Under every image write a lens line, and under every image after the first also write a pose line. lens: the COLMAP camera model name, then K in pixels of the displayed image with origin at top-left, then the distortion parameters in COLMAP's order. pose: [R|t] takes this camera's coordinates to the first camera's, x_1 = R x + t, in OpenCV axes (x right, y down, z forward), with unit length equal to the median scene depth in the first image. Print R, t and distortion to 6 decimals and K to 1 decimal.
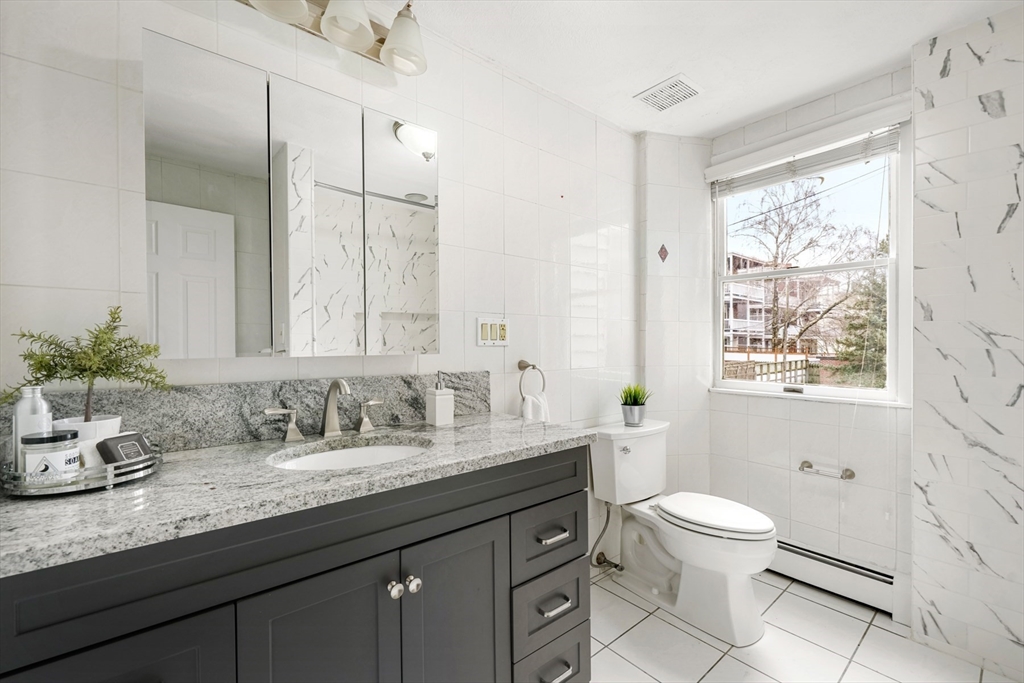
lens RADIAL K [[427.9, 0, 509.9], [0, 427.9, 345.1], [0, 0, 1]] dist [-0.001384, 0.000497]
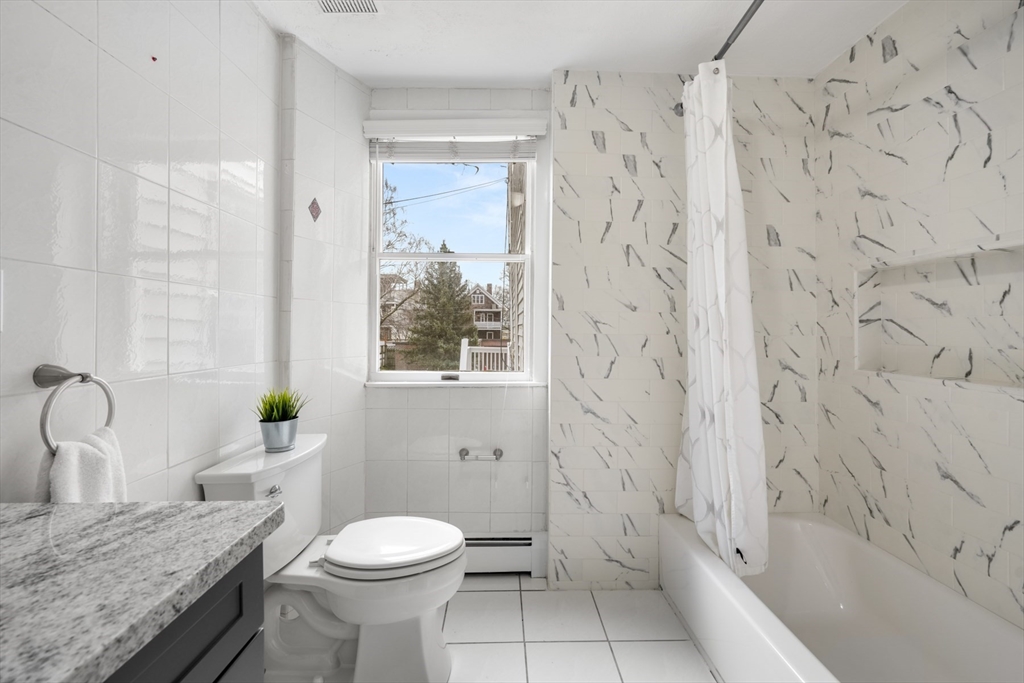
lens RADIAL K [[427.9, 0, 509.3], [0, 427.9, 326.2], [0, 0, 1]] dist [-0.001384, 0.000497]
pose [[0.624581, 0.008901, 0.780909, -0.016949], [0.003112, 0.999899, -0.013886, 0.002061], [-0.780954, 0.011103, 0.624490, 0.299745]]
